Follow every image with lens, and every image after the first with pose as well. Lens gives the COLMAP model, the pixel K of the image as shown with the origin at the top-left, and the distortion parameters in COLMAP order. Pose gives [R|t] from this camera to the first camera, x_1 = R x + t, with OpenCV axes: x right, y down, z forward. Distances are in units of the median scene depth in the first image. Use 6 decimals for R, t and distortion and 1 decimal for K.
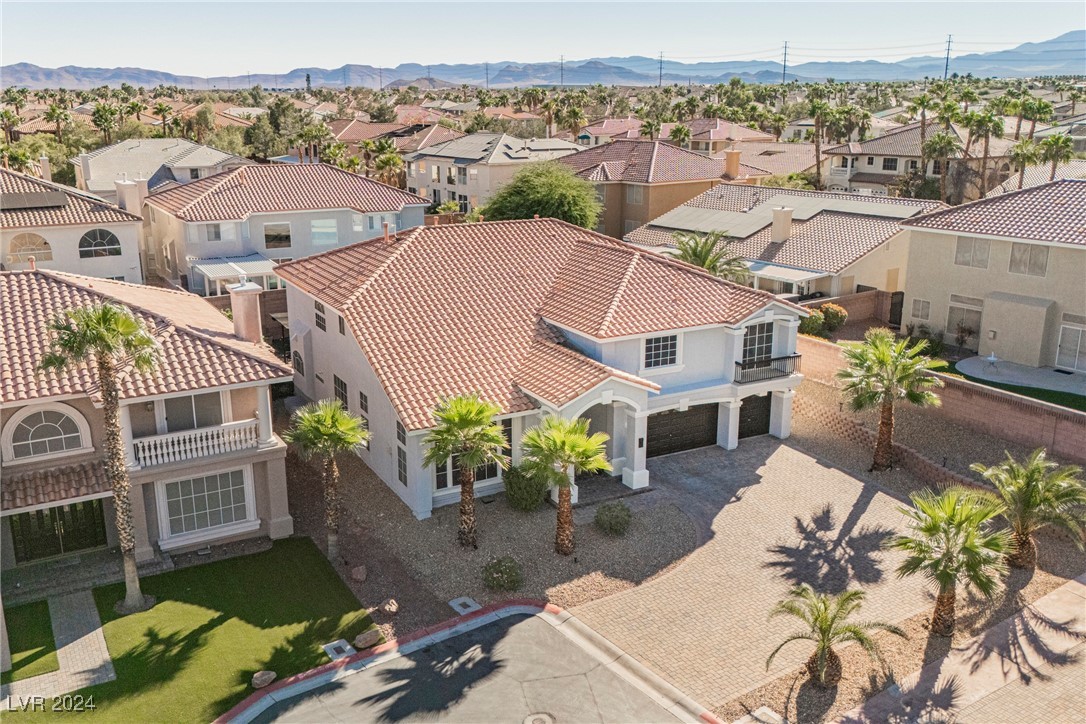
lens RADIAL K [[861.8, 0, 487.2], [0, 861.8, 358.3], [0, 0, 1]] dist [0.070769, -0.072523]
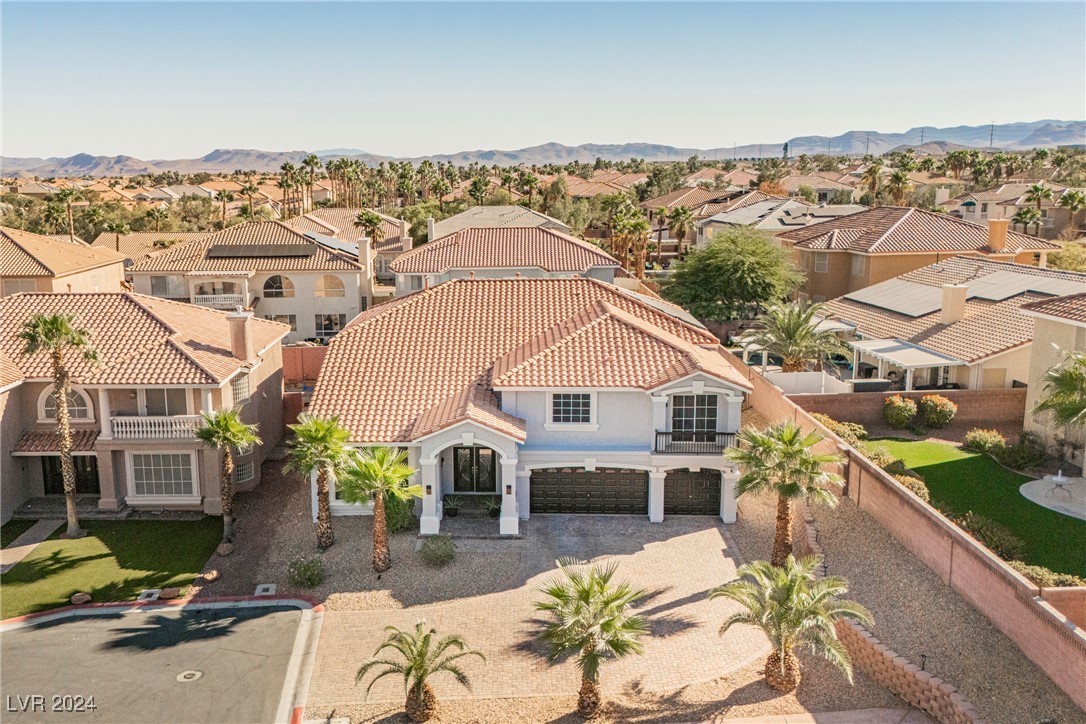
lens RADIAL K [[861.8, 0, 487.2], [0, 861.8, 358.3], [0, 0, 1]] dist [0.070769, -0.072523]
pose [[0.873943, 0.091029, -0.477428, 0.648817], [-0.126339, 0.991085, -0.042302, -0.011740], [0.469321, 0.097287, 0.877652, 0.063632]]
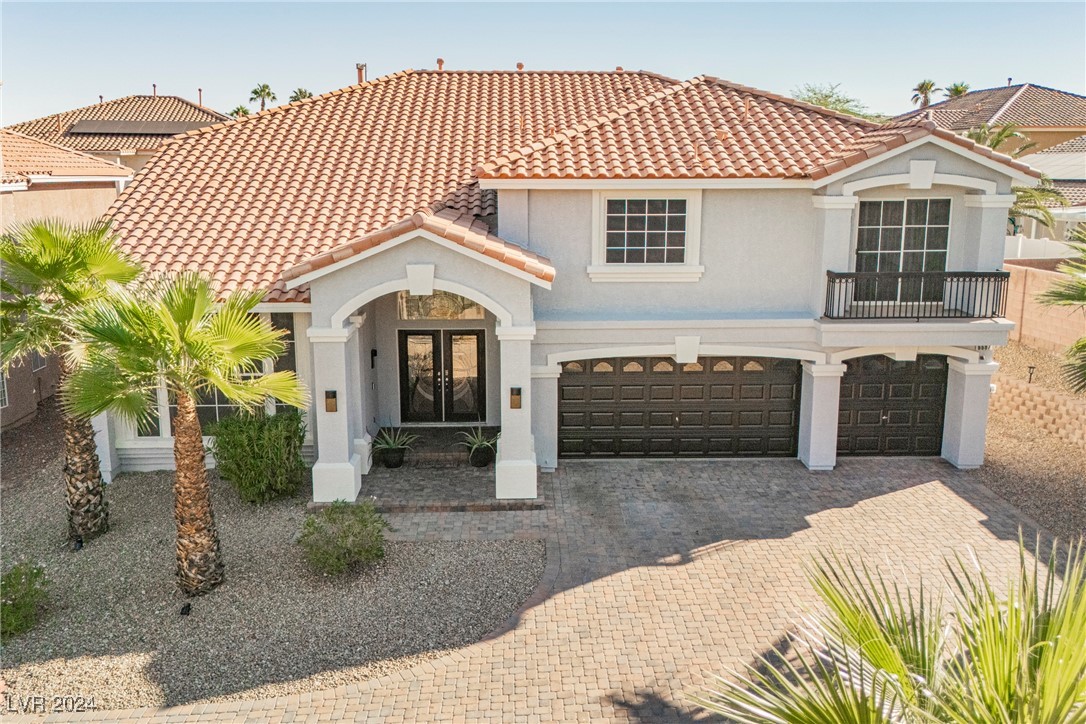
lens RADIAL K [[863.5, 0, 543.0], [0, 863.5, 362.0], [0, 0, 1]] dist [0.024716, -0.003512]
pose [[0.909719, 0.089782, -0.405401, 0.381765], [-0.116839, 0.992244, -0.042440, 0.098682], [0.398446, 0.085975, 0.913153, 0.599666]]
